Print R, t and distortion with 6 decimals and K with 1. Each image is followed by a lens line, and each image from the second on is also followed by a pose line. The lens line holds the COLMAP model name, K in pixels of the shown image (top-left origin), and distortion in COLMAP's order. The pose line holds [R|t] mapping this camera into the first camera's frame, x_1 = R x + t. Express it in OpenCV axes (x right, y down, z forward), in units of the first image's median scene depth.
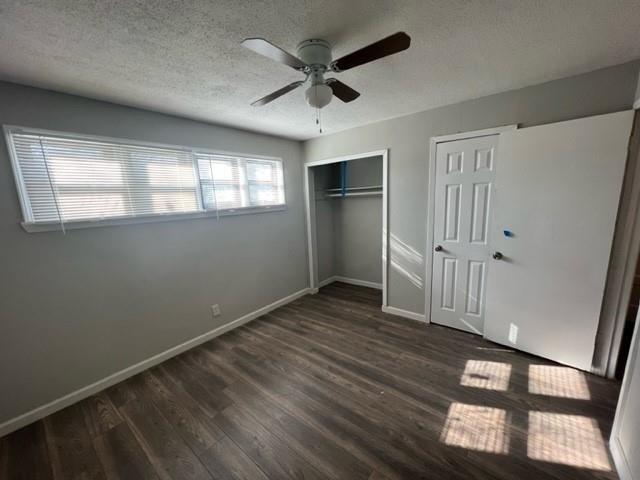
lens RADIAL K [[255.7, 0, 318.7], [0, 255.7, 242.6], [0, 0, 1]] dist [-0.003302, -0.000326]
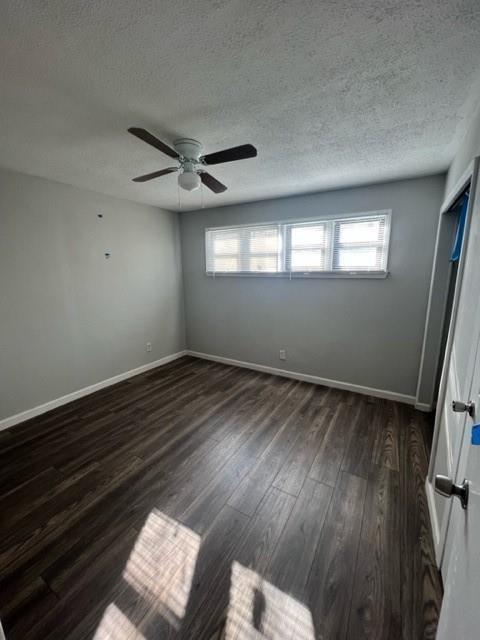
lens RADIAL K [[260.7, 0, 239.2], [0, 260.7, 320.4], [0, 0, 1]] dist [0.000767, 0.000124]
pose [[0.144182, 0.236969, -0.960759, 0.876966], [-0.175559, 0.961627, 0.210836, -0.143302], [0.973853, 0.138271, 0.180251, 0.677709]]
